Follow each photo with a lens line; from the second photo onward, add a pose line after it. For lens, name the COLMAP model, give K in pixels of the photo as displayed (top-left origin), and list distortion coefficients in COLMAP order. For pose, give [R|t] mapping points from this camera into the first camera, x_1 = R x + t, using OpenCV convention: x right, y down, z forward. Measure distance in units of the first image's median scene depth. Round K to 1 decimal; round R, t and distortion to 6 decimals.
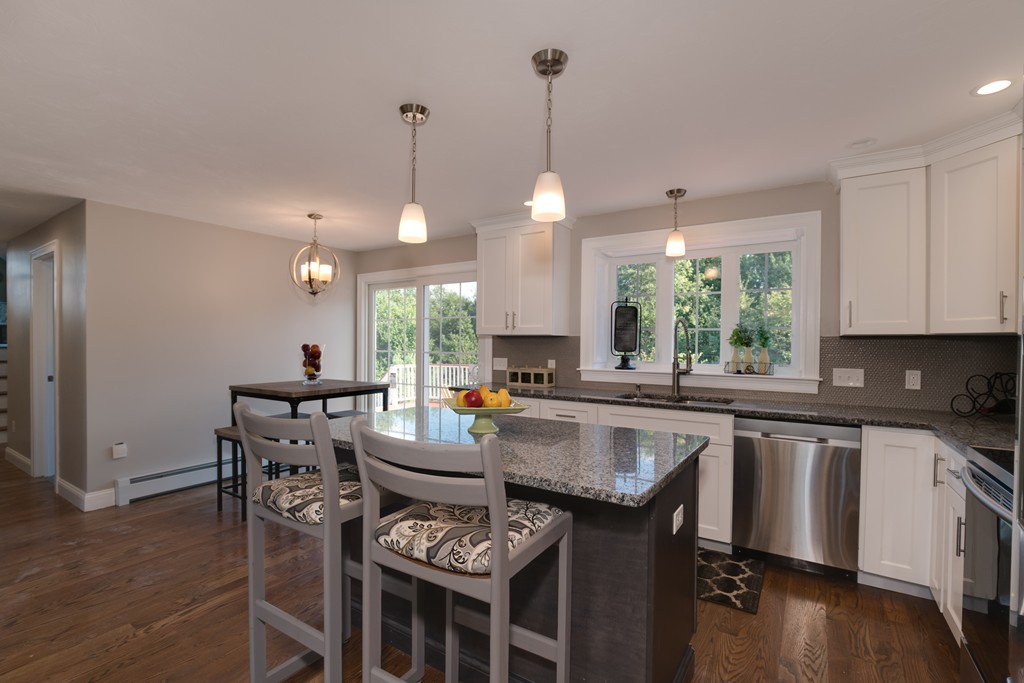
lens RADIAL K [[470.7, 0, 508.3], [0, 470.7, 344.3], [0, 0, 1]] dist [-0.003724, -0.000268]
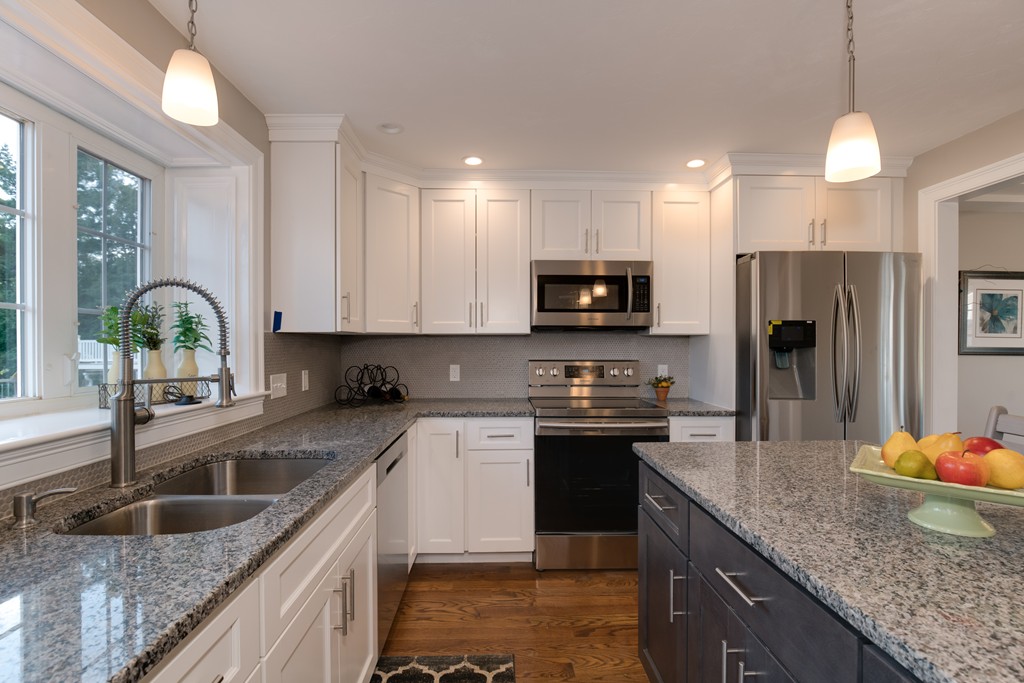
lens RADIAL K [[470.7, 0, 508.3], [0, 470.7, 344.3], [0, 0, 1]] dist [-0.003724, -0.000268]
pose [[-0.568808, -0.005661, 0.822451, -0.112528], [0.000904, 0.999971, 0.007507, -0.002502], [-0.822470, 0.005014, -0.568787, 0.966929]]
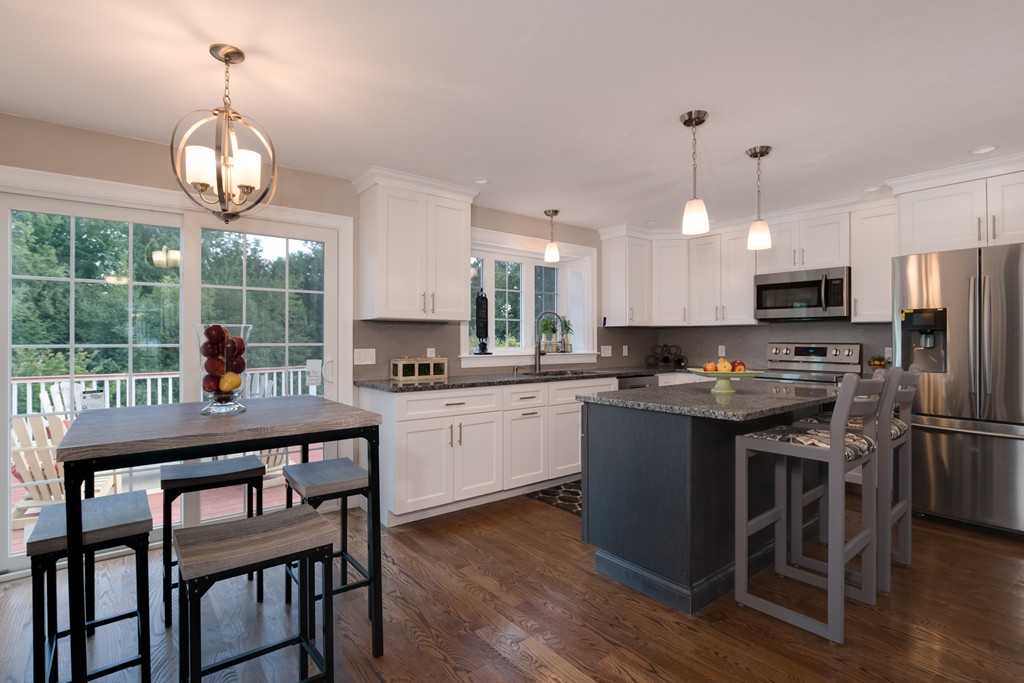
lens RADIAL K [[490.9, 0, 514.6], [0, 490.9, 331.5], [0, 0, 1]] dist [-0.004481, -0.000768]
pose [[0.304853, 0.009052, 0.952356, -0.902394], [0.007220, 0.999904, -0.011815, 0.015622], [-0.952372, 0.010478, 0.304759, 0.664719]]
